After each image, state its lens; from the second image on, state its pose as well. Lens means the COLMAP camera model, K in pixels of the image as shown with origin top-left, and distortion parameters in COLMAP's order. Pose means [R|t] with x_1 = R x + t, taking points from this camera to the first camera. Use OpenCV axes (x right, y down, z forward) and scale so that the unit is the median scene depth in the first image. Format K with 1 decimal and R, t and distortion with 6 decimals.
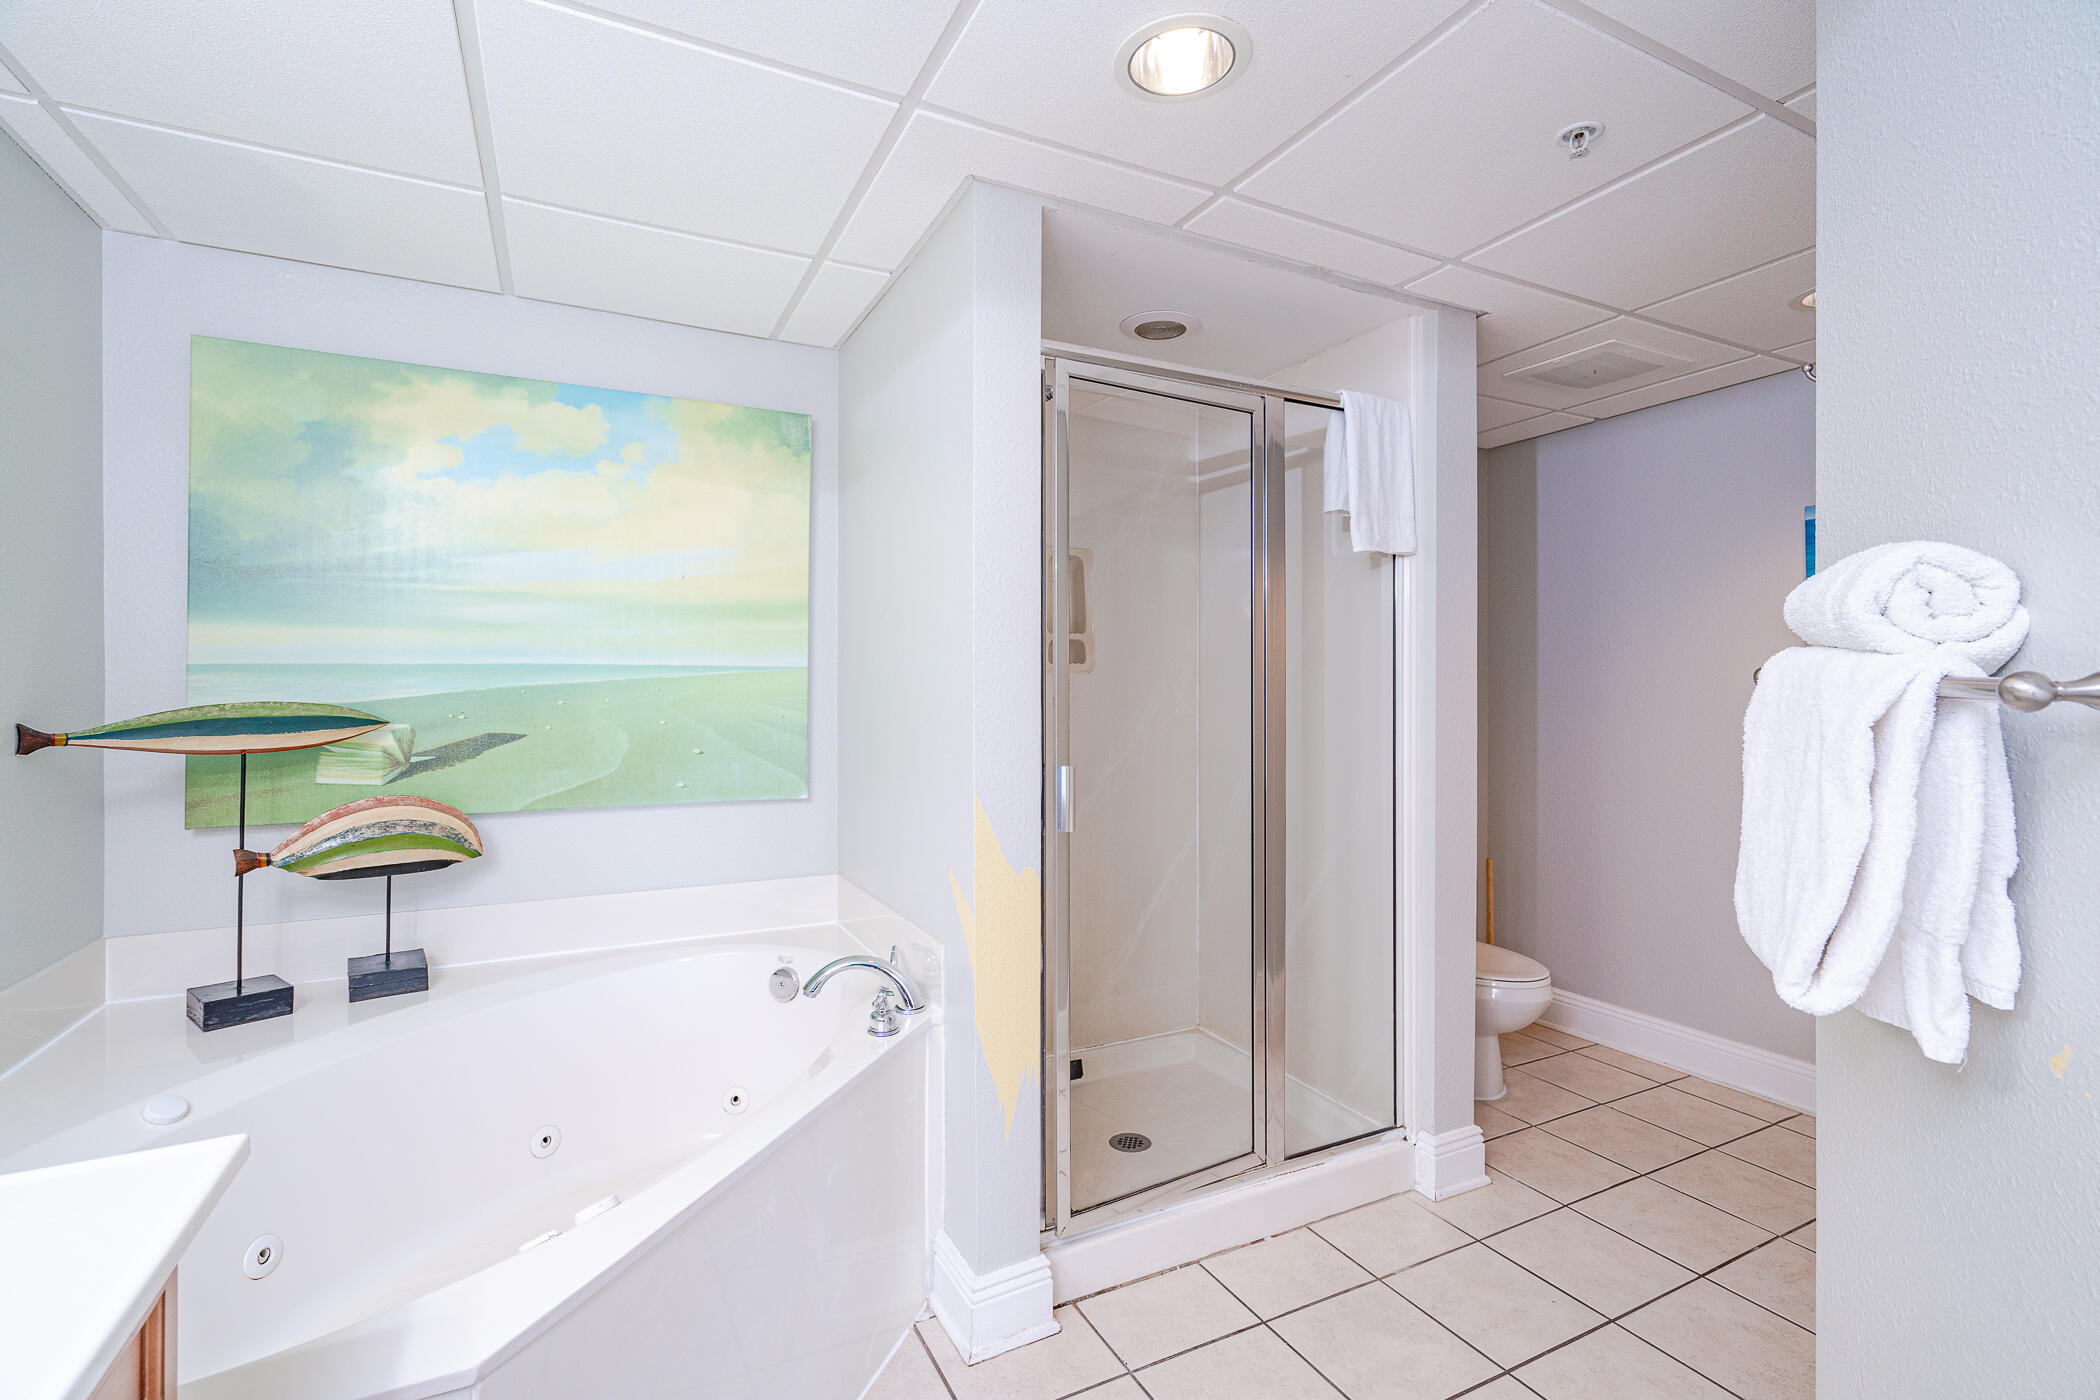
lens RADIAL K [[960.5, 0, 1052.8], [0, 960.5, 691.9], [0, 0, 1]] dist [-0.004533, 0.002810]
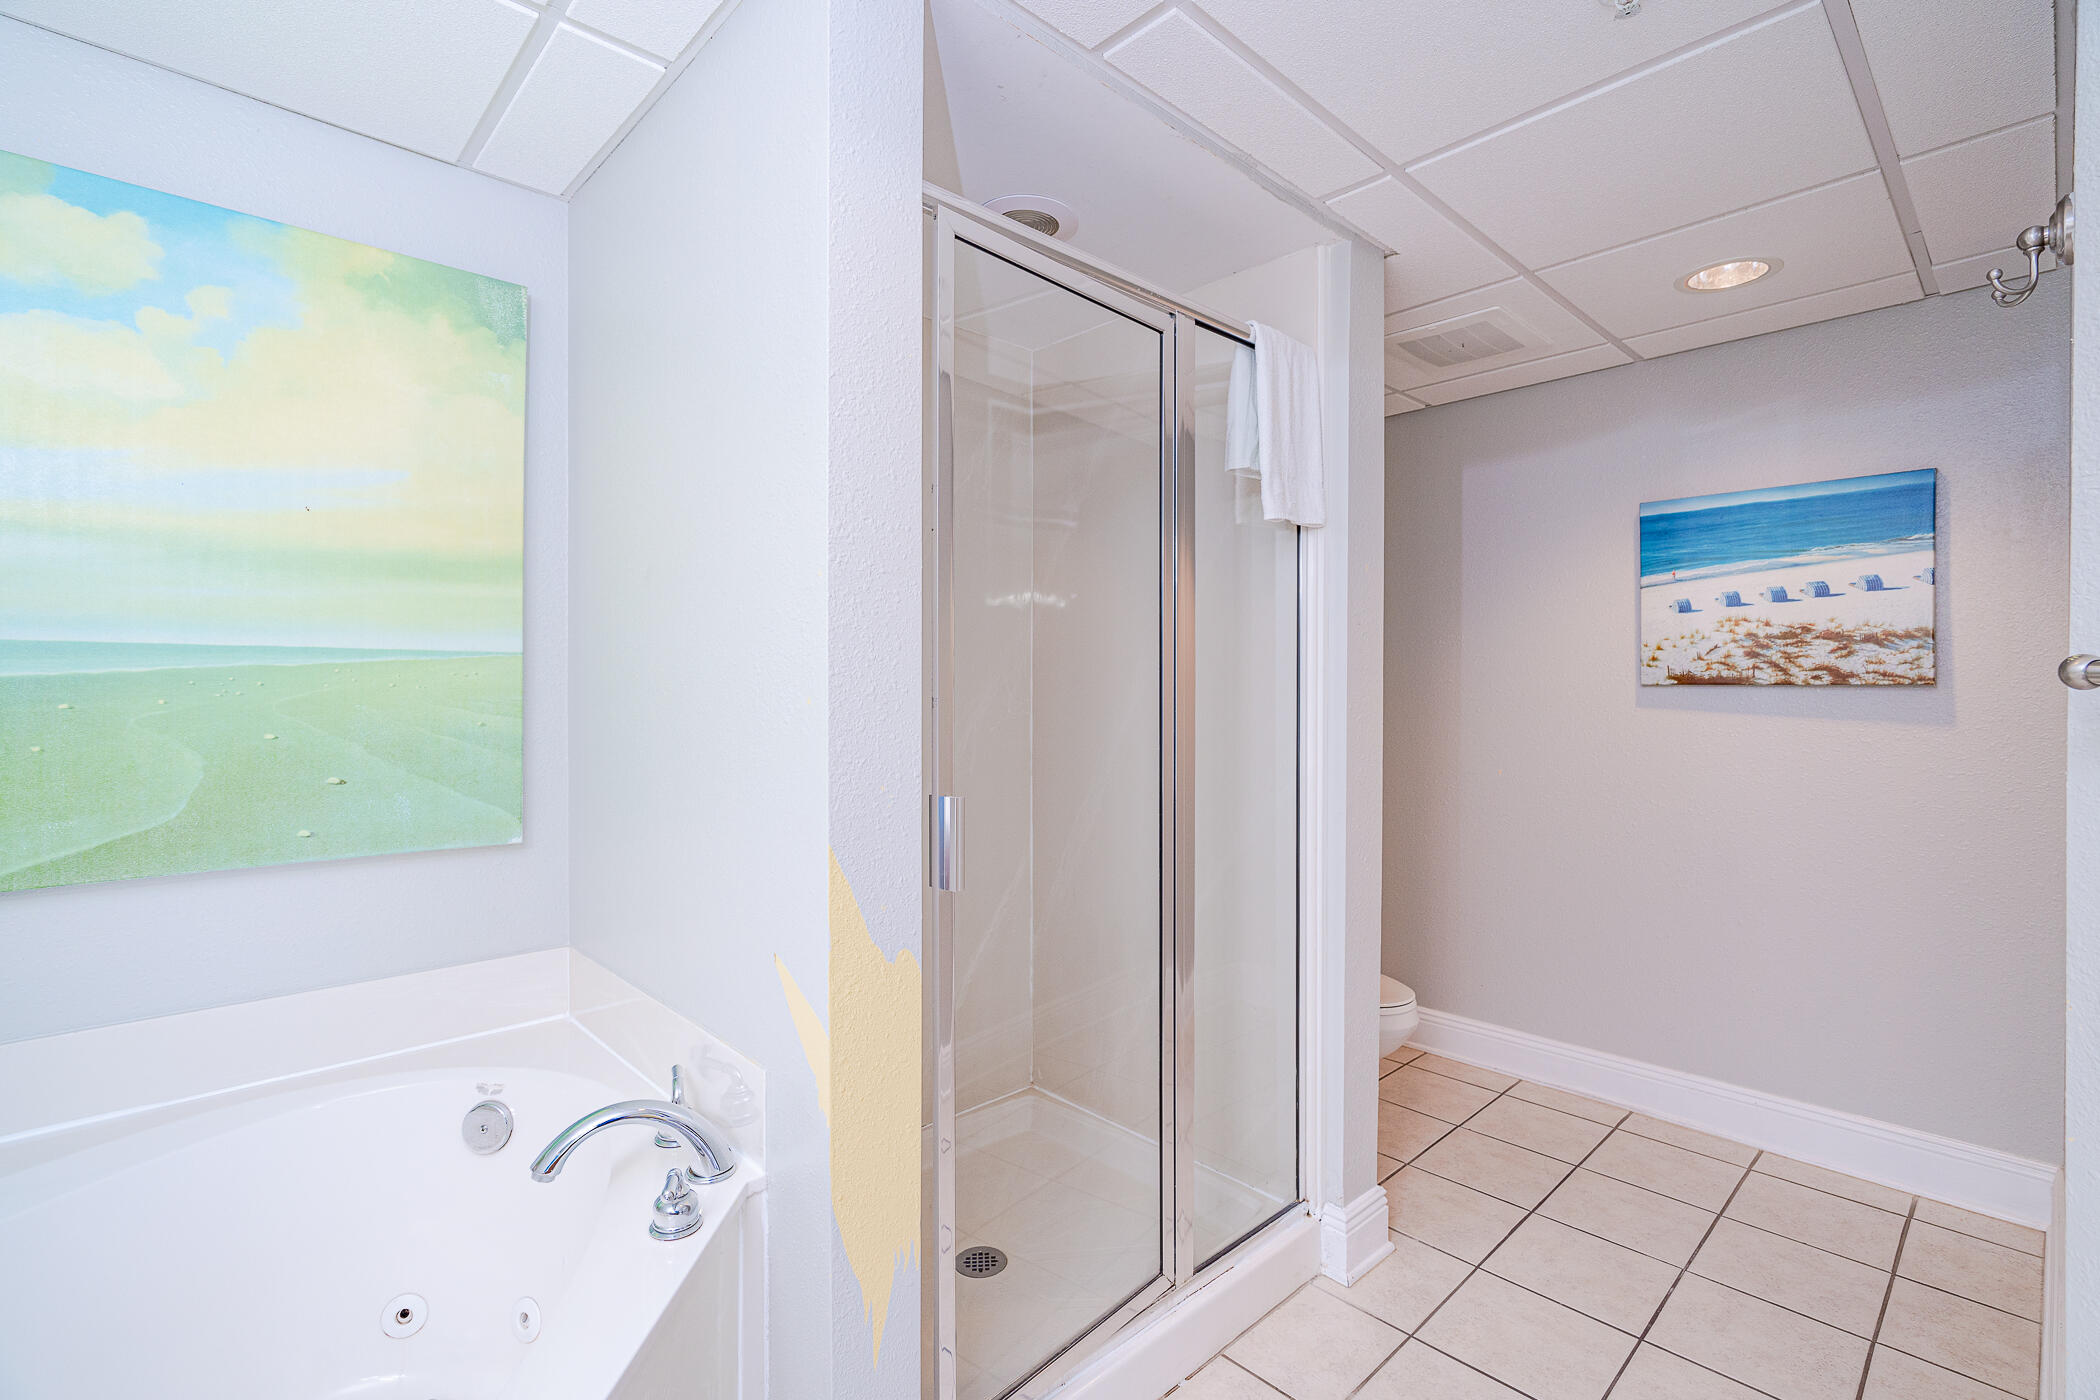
lens RADIAL K [[960.5, 0, 1057.5], [0, 960.5, 696.3], [0, 0, 1]] dist [-0.004533, 0.002810]
pose [[0.959955, -0.000908, 0.280153, -0.086572], [-0.001558, 0.999962, 0.008578, -0.001055], [-0.280150, -0.008671, 0.959917, 0.252402]]
